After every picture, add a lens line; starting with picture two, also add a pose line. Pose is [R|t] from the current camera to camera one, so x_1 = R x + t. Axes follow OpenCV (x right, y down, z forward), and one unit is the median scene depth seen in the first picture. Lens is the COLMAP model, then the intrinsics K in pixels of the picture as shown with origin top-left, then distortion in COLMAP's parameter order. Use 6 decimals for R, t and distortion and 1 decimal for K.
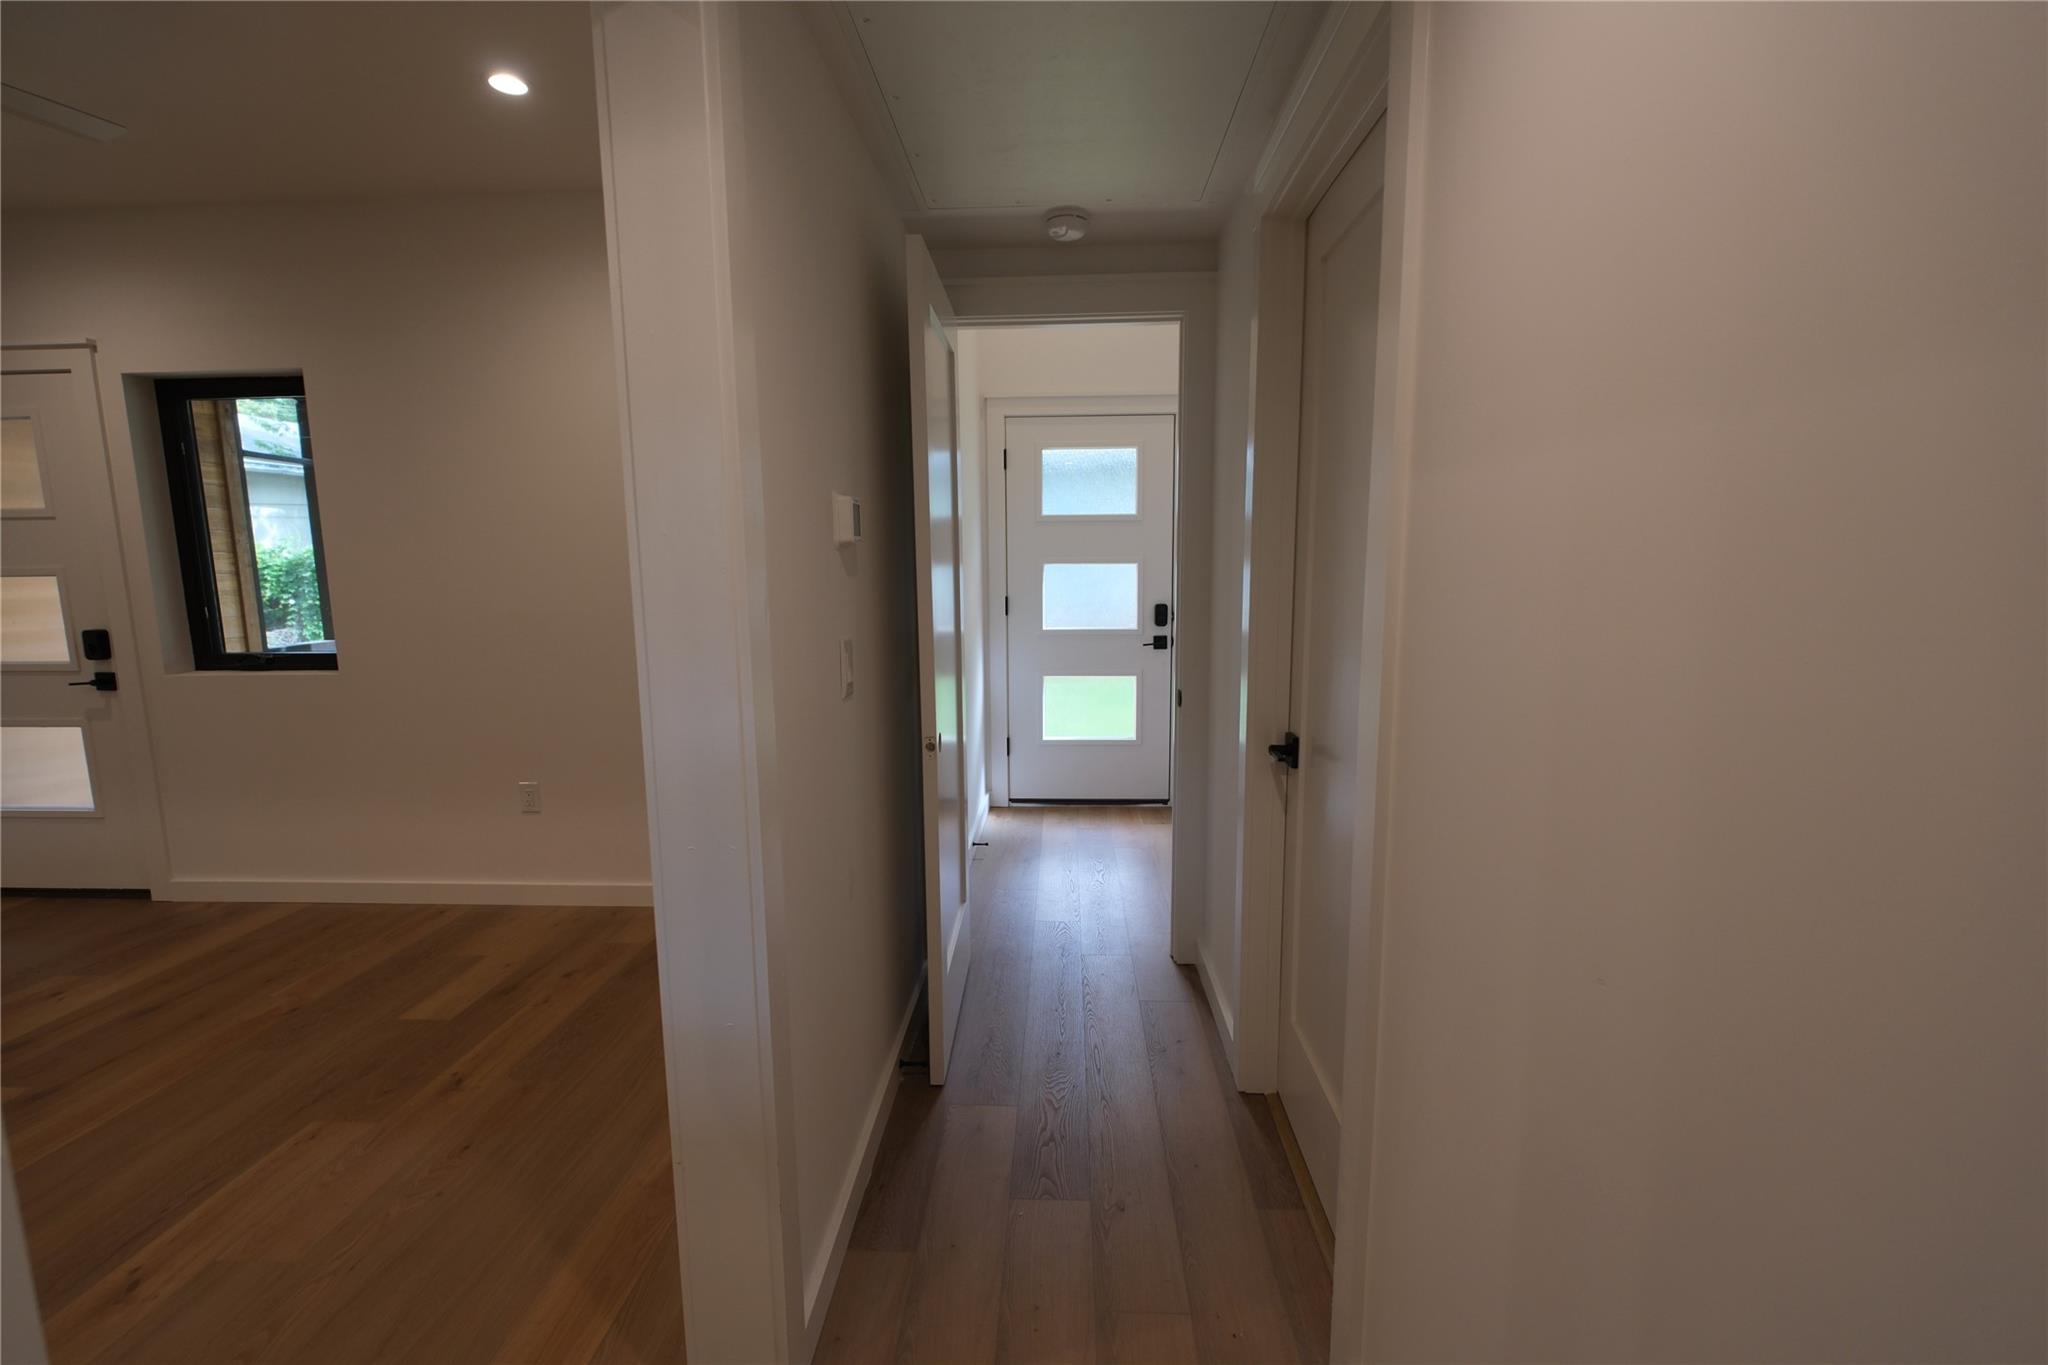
lens RADIAL K [[880.9, 0, 1018.4], [0, 880.9, 683.1], [0, 0, 1]] dist [-0.003998, 0.001001]
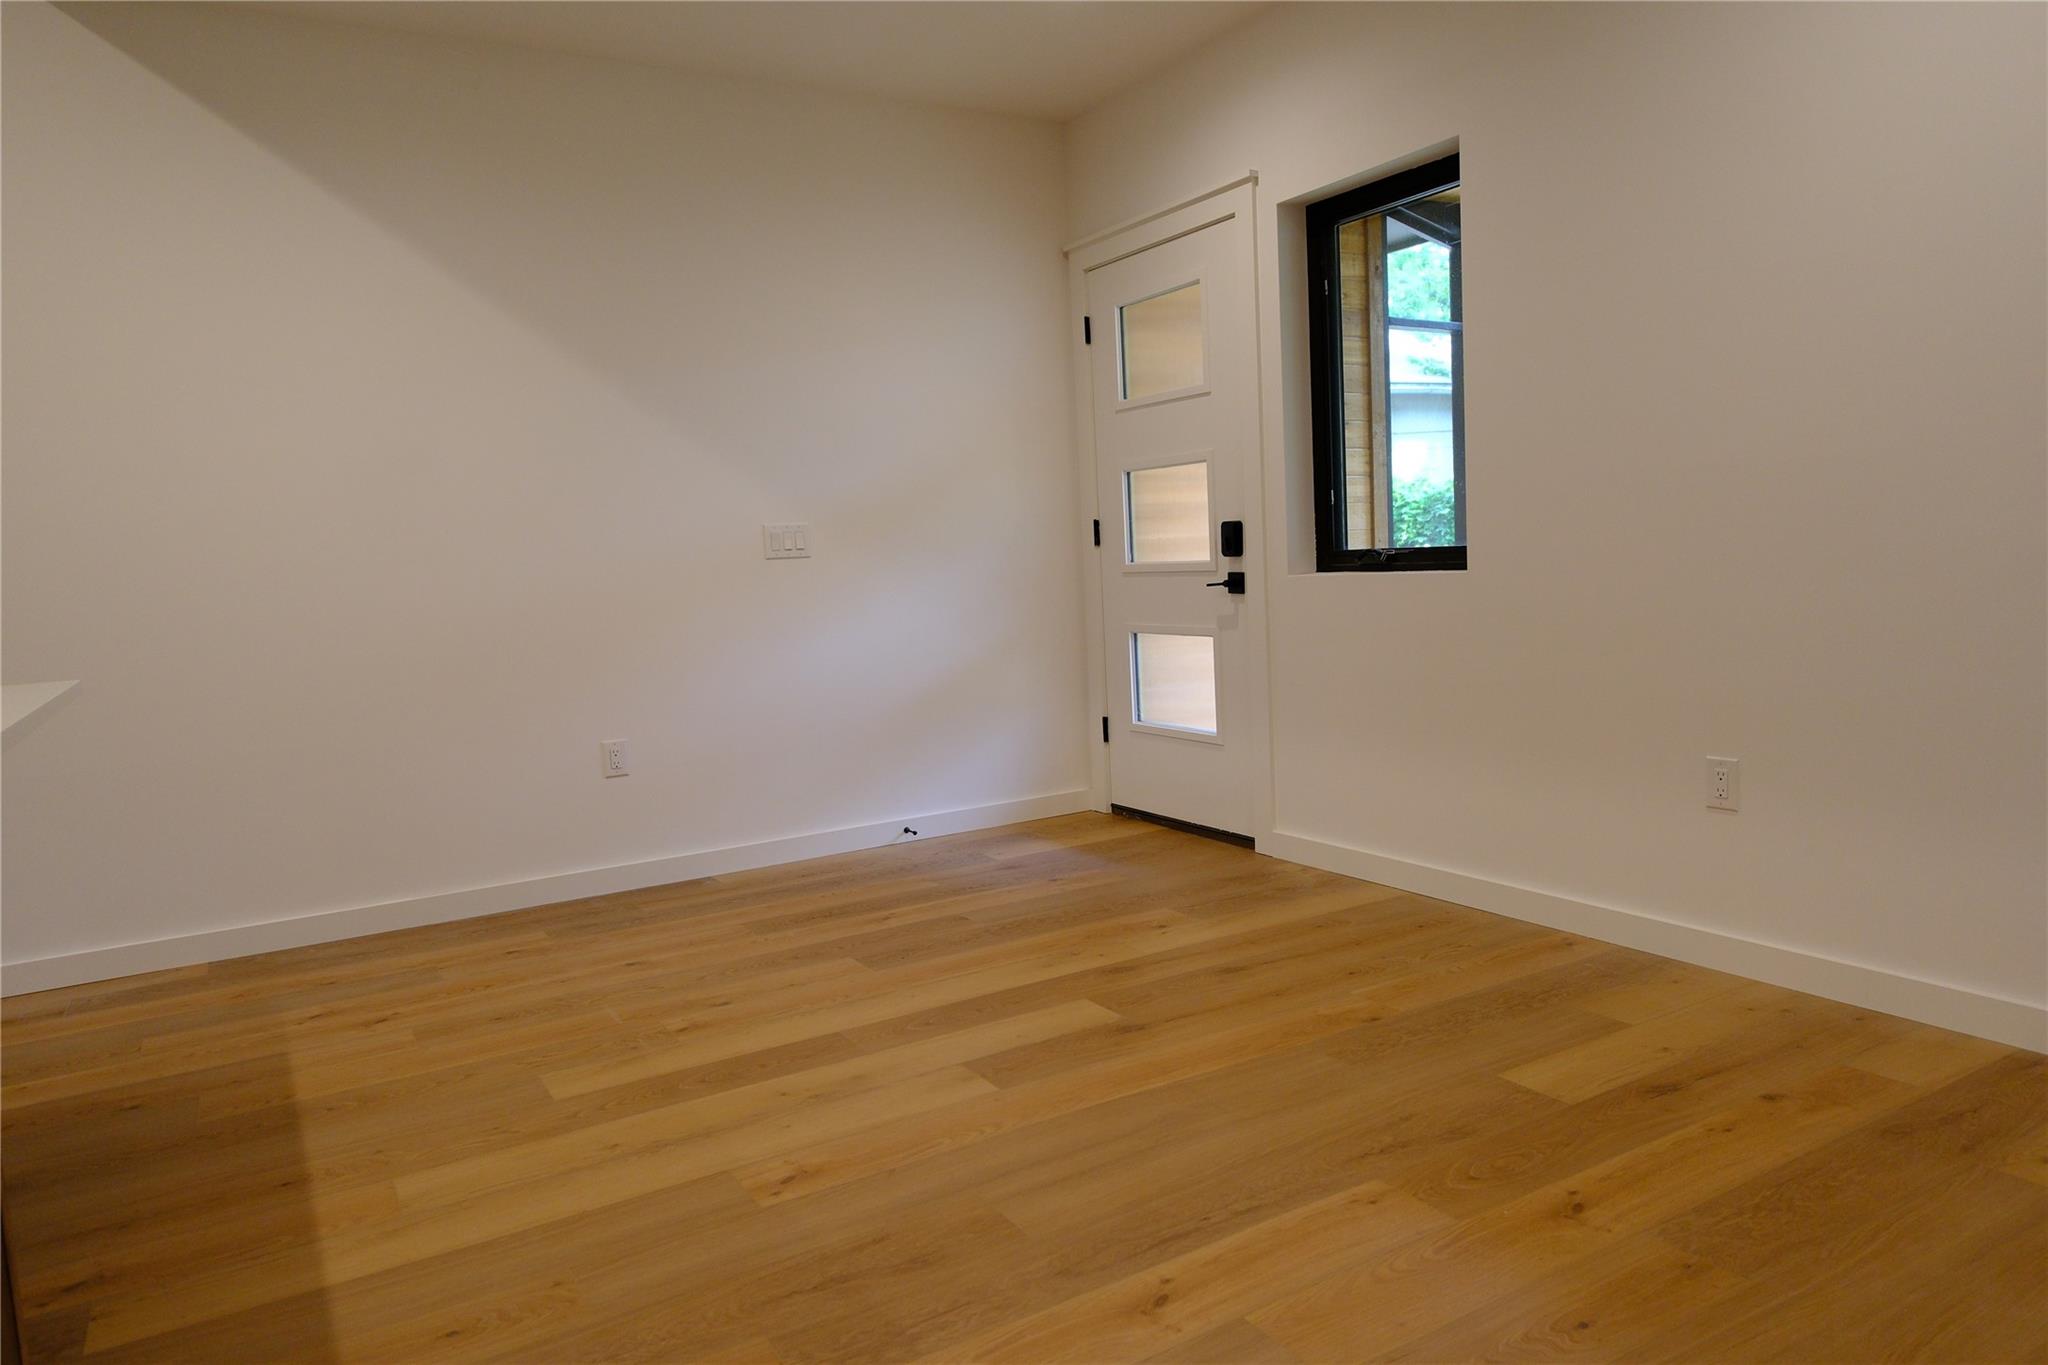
lens RADIAL K [[1322.1, 0, 1026.9], [0, 1322.1, 701.6], [0, 0, 1]] dist [-0.007888, 0.000181]
pose [[0.555346, 0.076384, -0.828104, -0.093158], [-0.069687, 0.996545, 0.045187, 0.069459], [0.828694, 0.032614, 0.558750, 0.130396]]
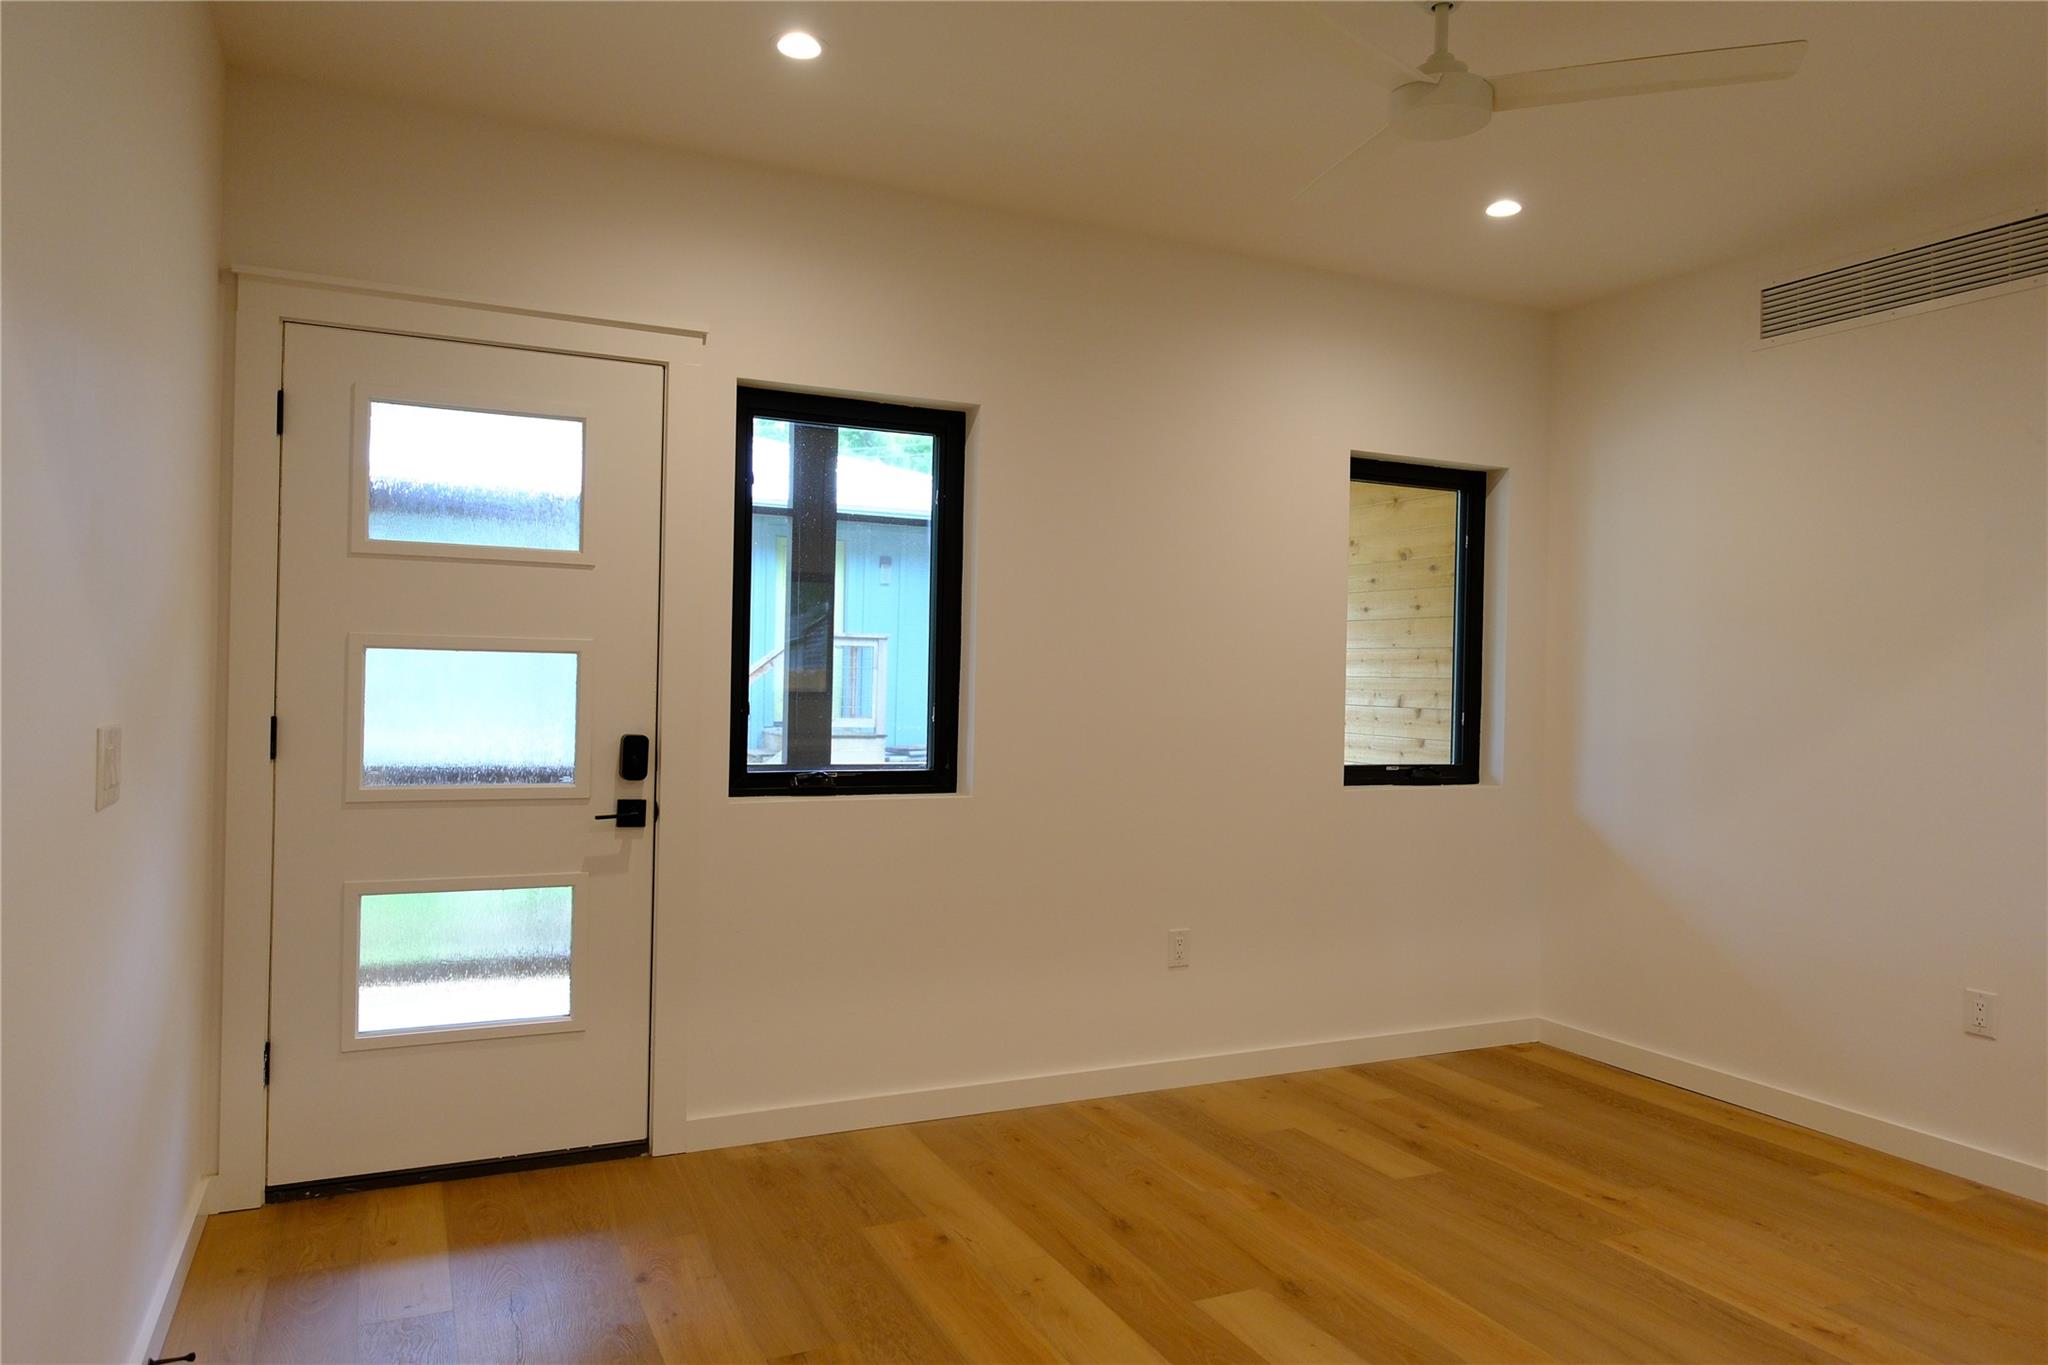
lens RADIAL K [[1322.1, 0, 1029.8], [0, 1322.1, 678.6], [0, 0, 1]] dist [-0.007888, 0.000181]
pose [[0.881497, 0.028021, 0.471358, -1.264856], [0.035194, 0.991562, -0.124762, 0.032609], [-0.470876, 0.126567, 0.873073, -0.020669]]
